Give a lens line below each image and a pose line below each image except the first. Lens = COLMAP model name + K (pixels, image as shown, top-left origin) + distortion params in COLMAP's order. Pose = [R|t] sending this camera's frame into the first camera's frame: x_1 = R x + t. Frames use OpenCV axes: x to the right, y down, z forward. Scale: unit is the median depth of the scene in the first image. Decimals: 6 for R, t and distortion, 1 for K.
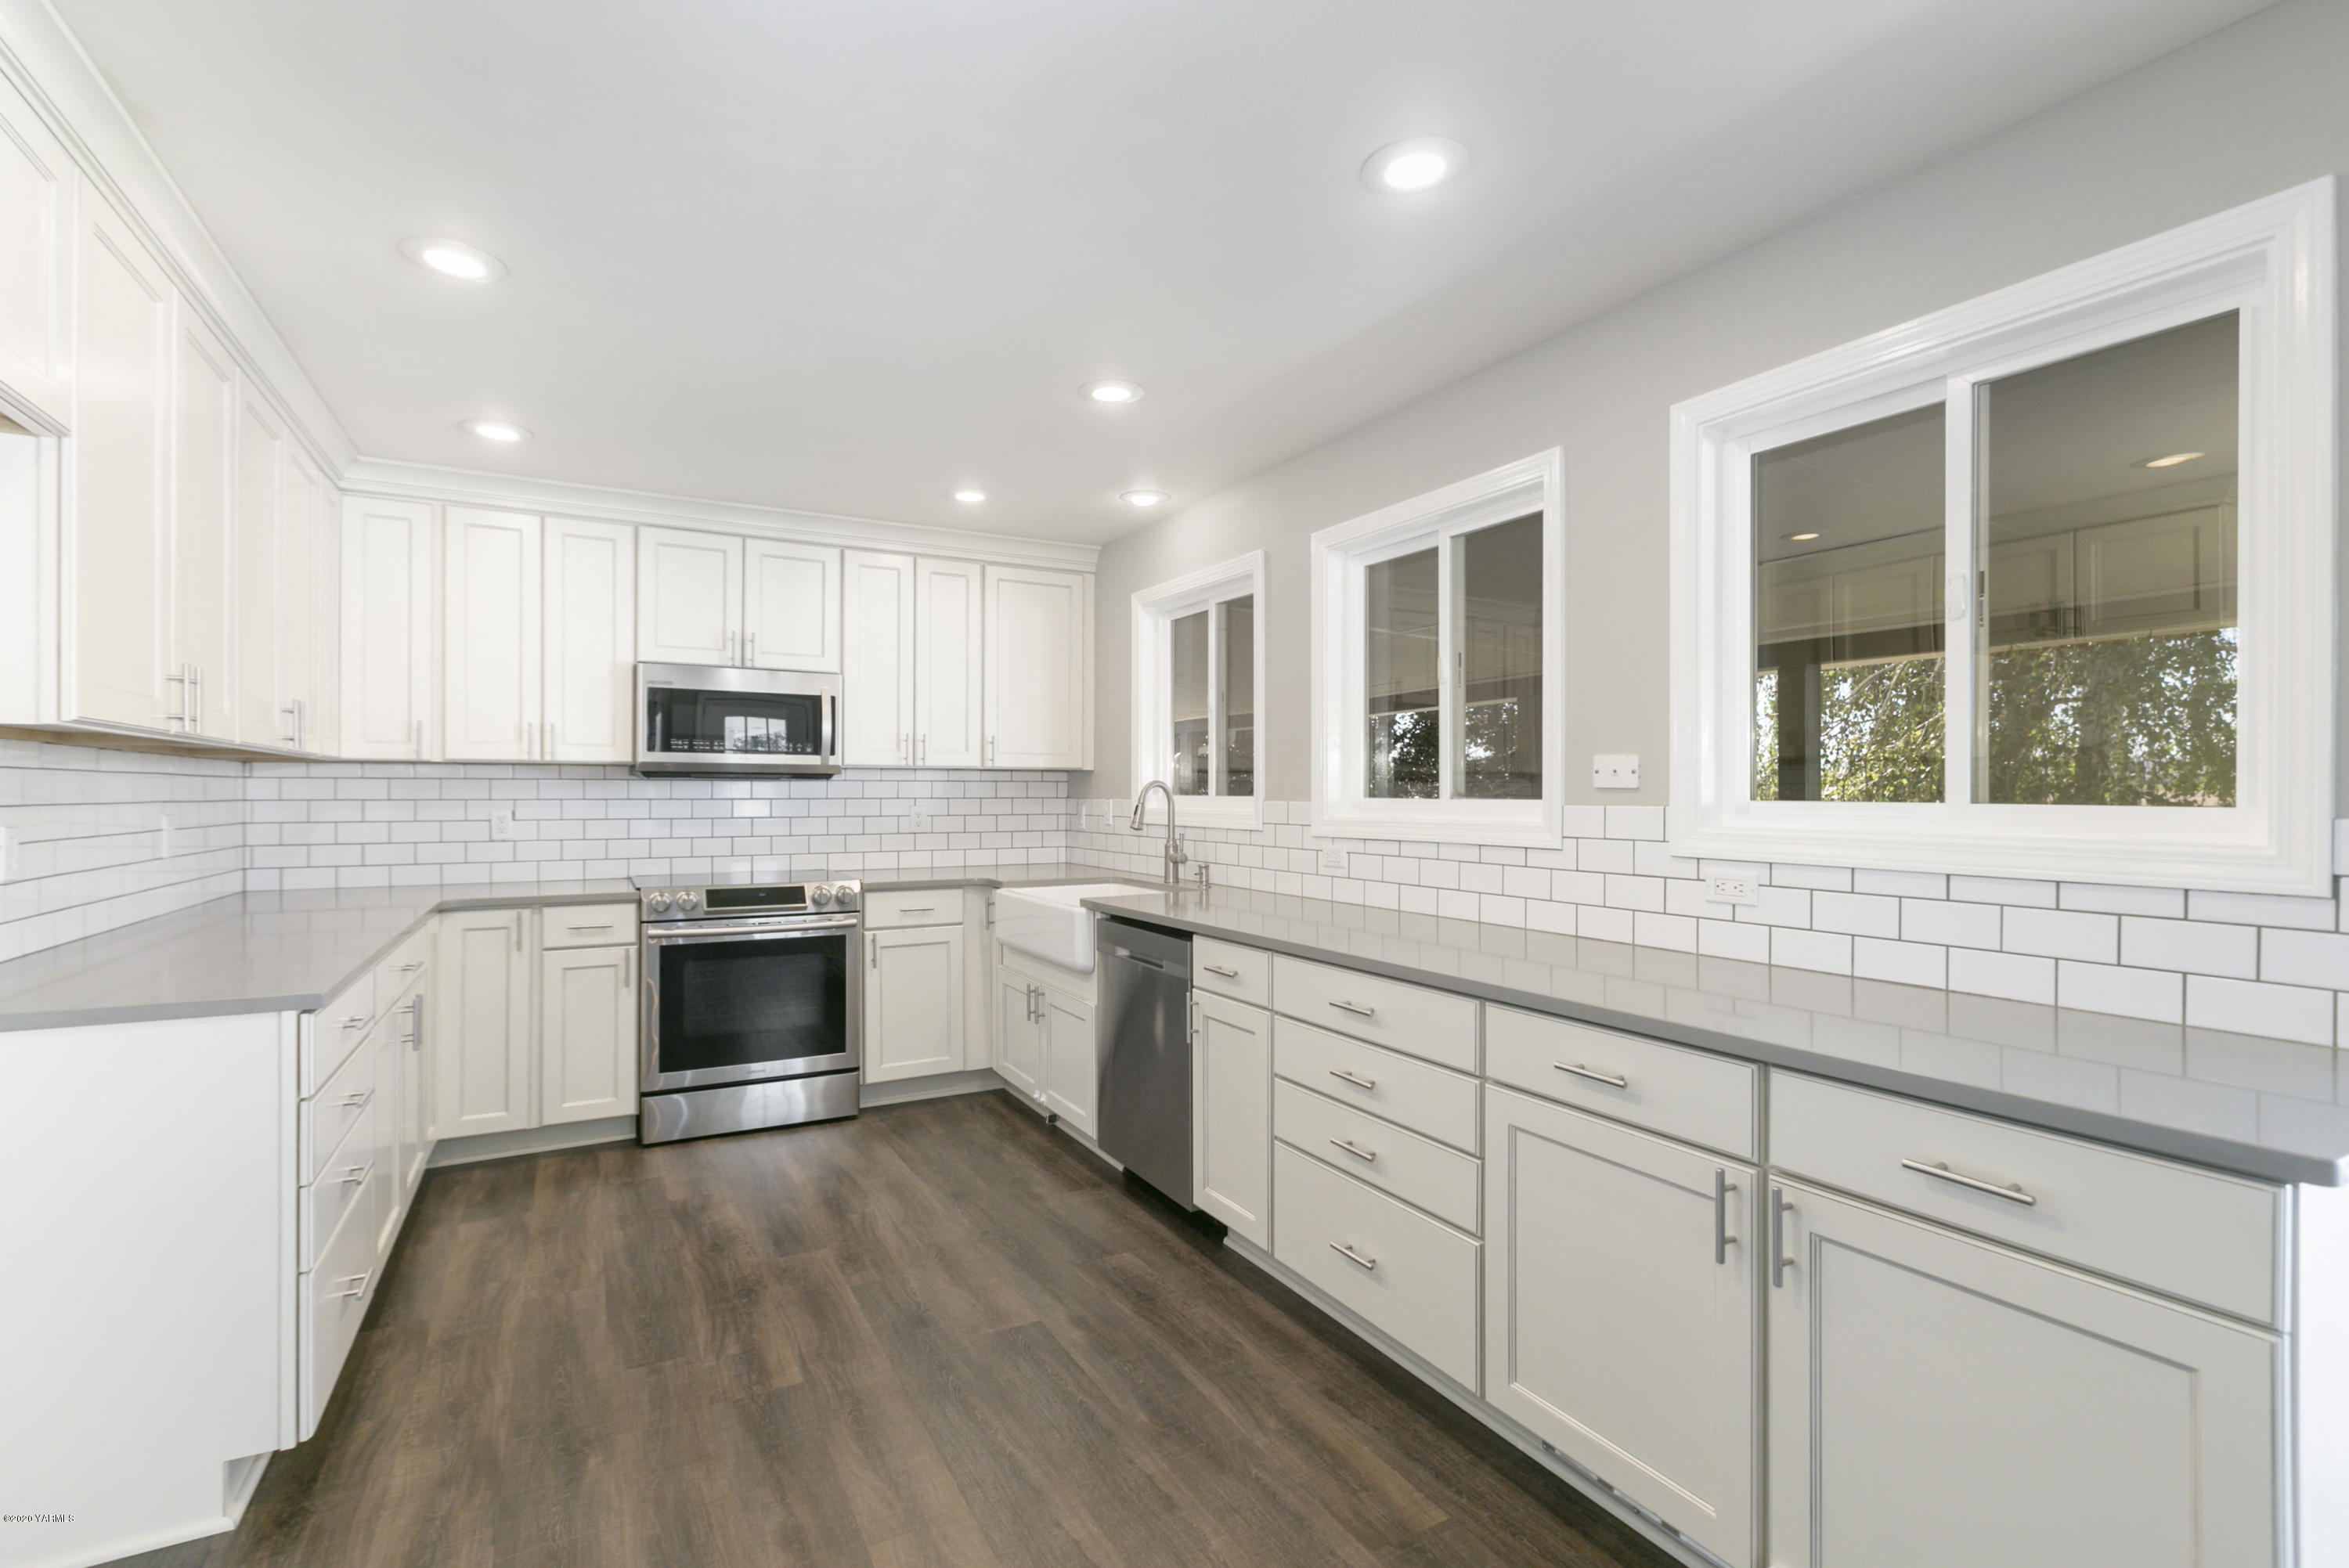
lens RADIAL K [[1060.0, 0, 1173.4], [0, 1060.0, 784.7], [0, 0, 1]] dist [-0.001158, -0.000179]
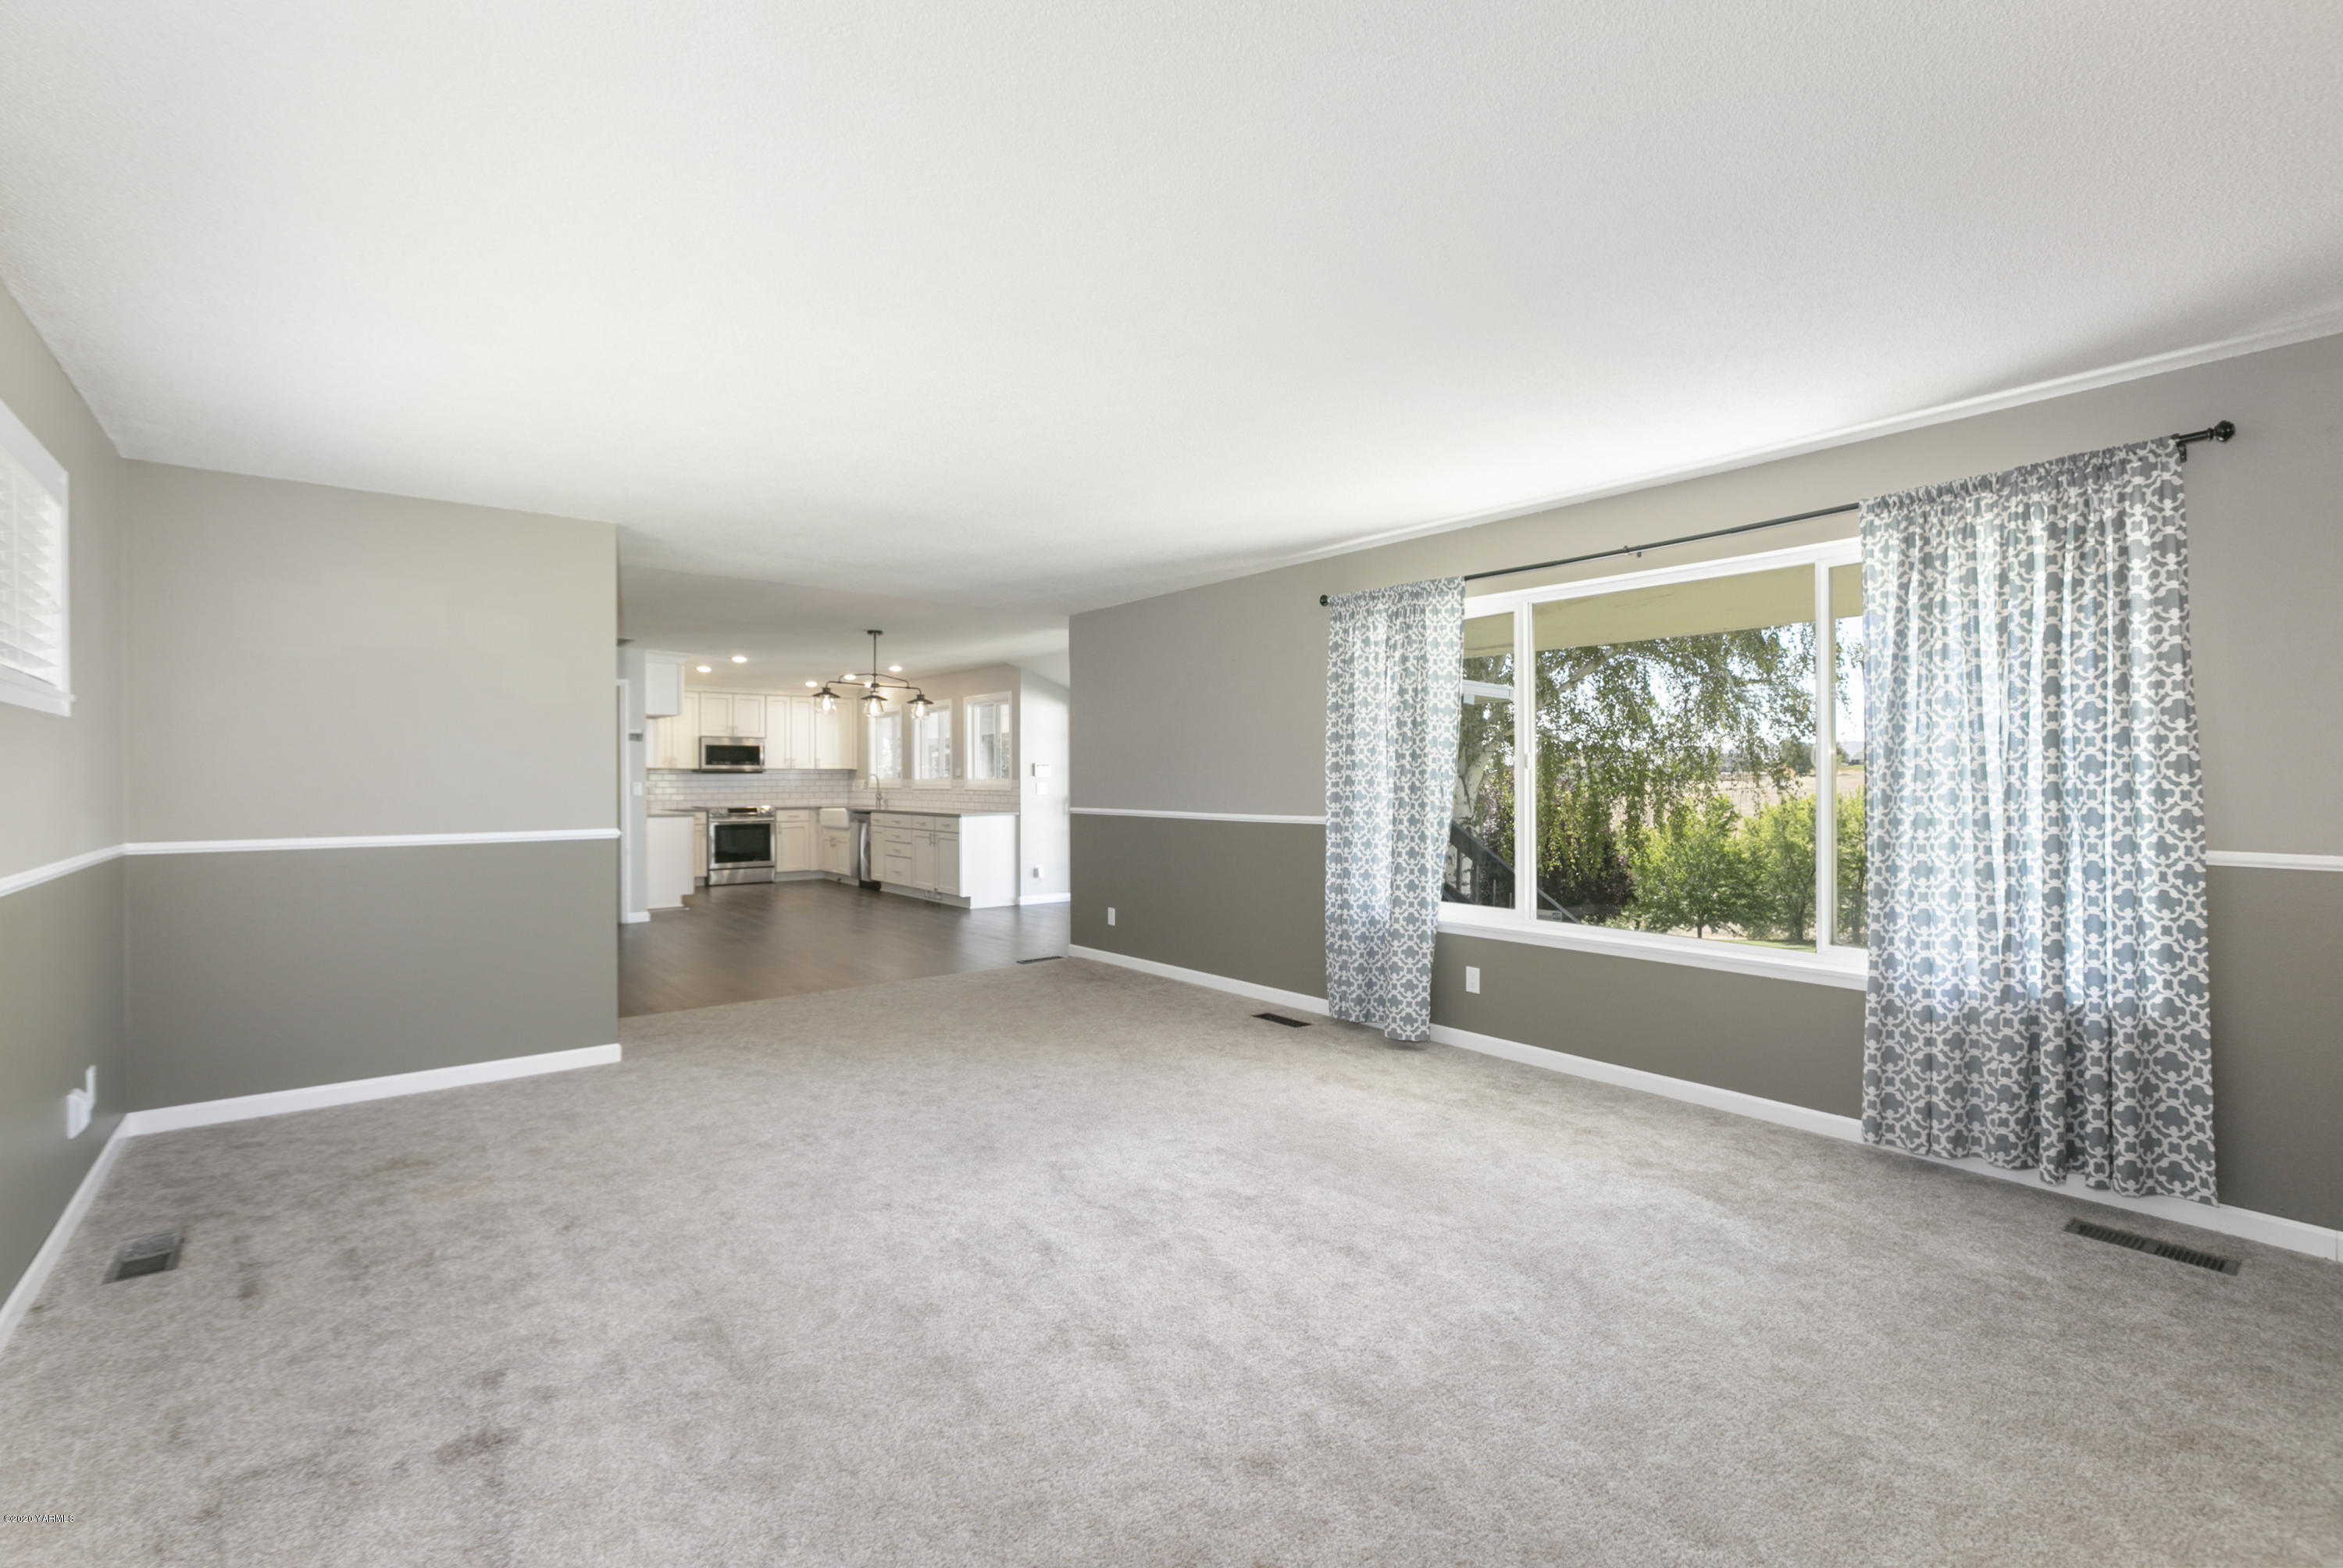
lens RADIAL K [[1057.3, 0, 1163.2], [0, 1057.3, 786.2], [0, 0, 1]] dist [-0.001158, -0.000179]
pose [[0.989124, -0.002478, 0.147065, 0.375033], [0.000446, 0.999904, 0.013852, -0.011245], [-0.147086, -0.013635, 0.989030, -2.229348]]
